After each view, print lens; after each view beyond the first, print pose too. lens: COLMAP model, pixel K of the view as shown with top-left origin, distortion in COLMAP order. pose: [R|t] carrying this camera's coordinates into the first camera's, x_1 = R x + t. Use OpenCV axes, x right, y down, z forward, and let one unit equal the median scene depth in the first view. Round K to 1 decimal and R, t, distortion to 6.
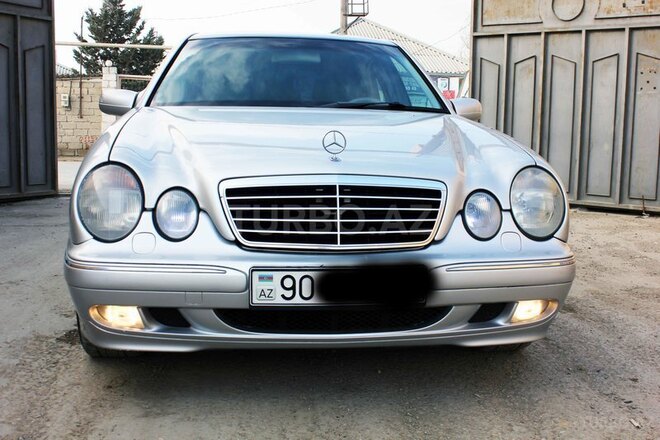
lens RADIAL K [[777.8, 0, 329.8], [0, 777.8, 219.7], [0, 0, 1]] dist [-0.049498, 0.000000]
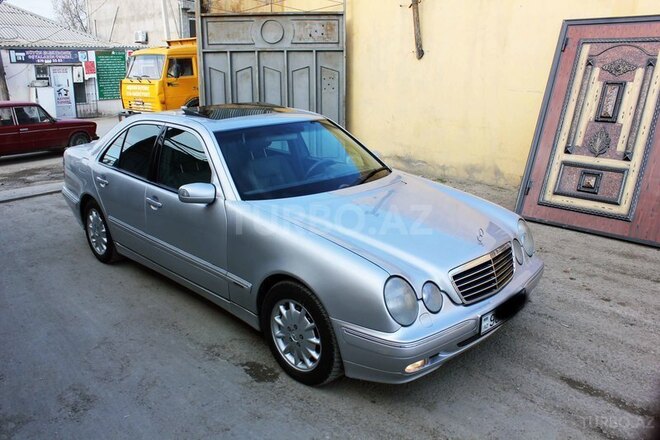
lens RADIAL K [[565.6, 0, 329.9], [0, 565.6, 219.1], [0, 0, 1]] dist [-0.110154, -0.005780]
pose [[0.788884, -0.198421, 0.581628, -0.307292], [0.102883, 0.975726, 0.193322, -0.126879], [-0.605869, -0.092669, 0.790149, 0.048698]]
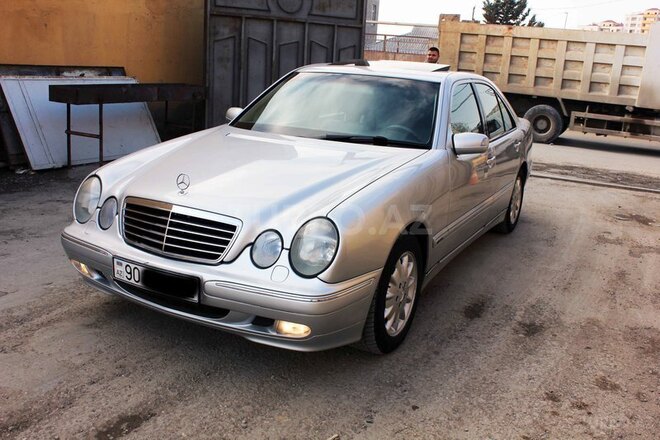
lens RADIAL K [[606.7, 0, 330.0], [0, 606.7, 219.9], [0, 0, 1]] dist [-0.075093, 0.000000]
pose [[0.815861, 0.171394, -0.552263, 0.256154], [-0.113330, 0.983935, 0.137939, -0.063519], [0.567033, -0.049951, 0.822179, 0.064161]]
